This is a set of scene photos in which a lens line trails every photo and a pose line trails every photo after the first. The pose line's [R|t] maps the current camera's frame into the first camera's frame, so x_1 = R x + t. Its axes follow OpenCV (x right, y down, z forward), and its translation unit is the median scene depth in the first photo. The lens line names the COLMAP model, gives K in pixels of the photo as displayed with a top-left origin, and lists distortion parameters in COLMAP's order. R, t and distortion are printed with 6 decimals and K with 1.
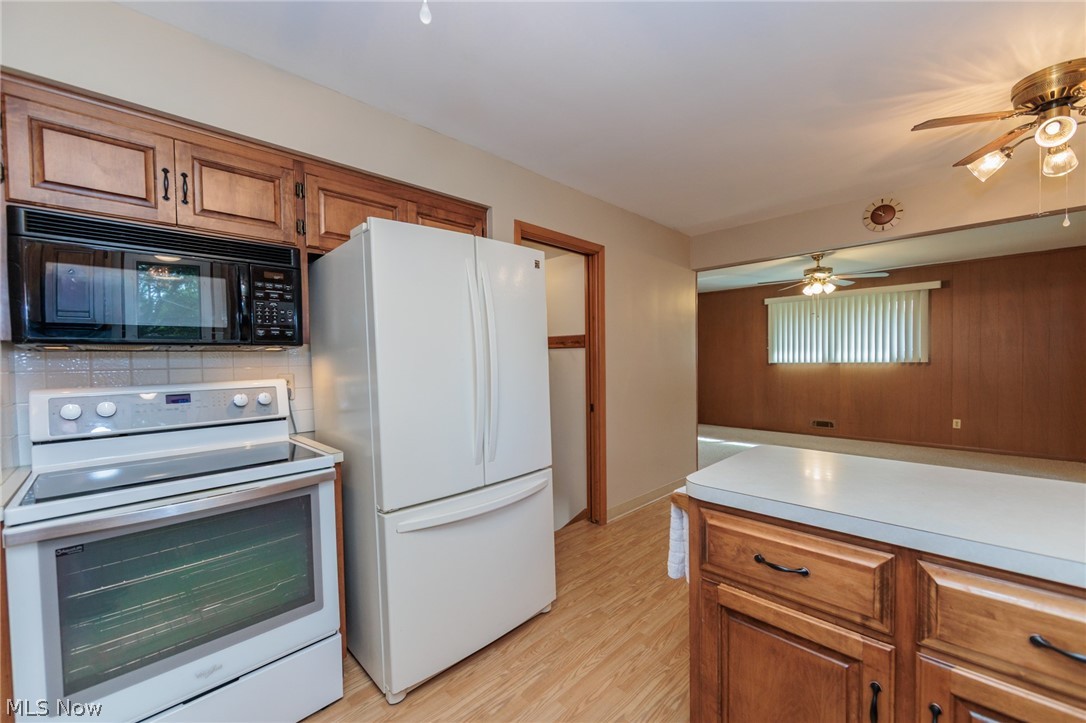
lens RADIAL K [[437.1, 0, 541.6], [0, 437.1, 366.0], [0, 0, 1]] dist [-0.000575, -0.000063]
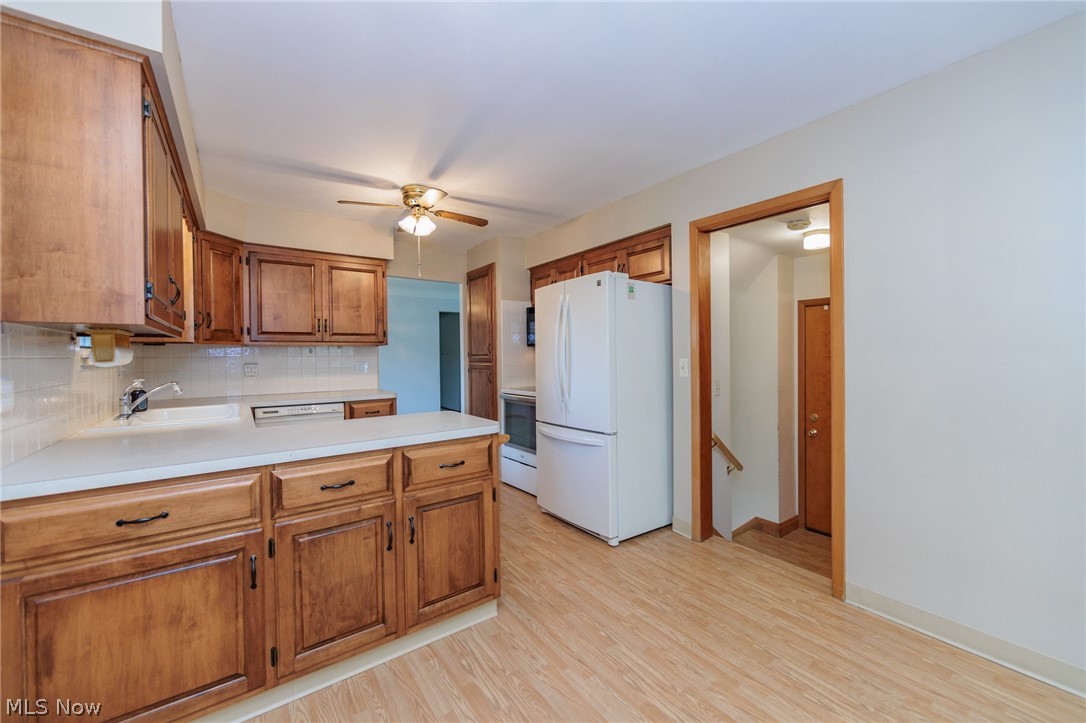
lens RADIAL K [[419.3, 0, 546.3], [0, 419.3, 357.7], [0, 0, 1]] dist [-0.001783, -0.000247]
pose [[-0.152057, 0.025765, -0.988036, 1.514873], [-0.002678, 0.999646, 0.026480, -0.037520], [0.988368, 0.006673, -0.151934, 1.192415]]
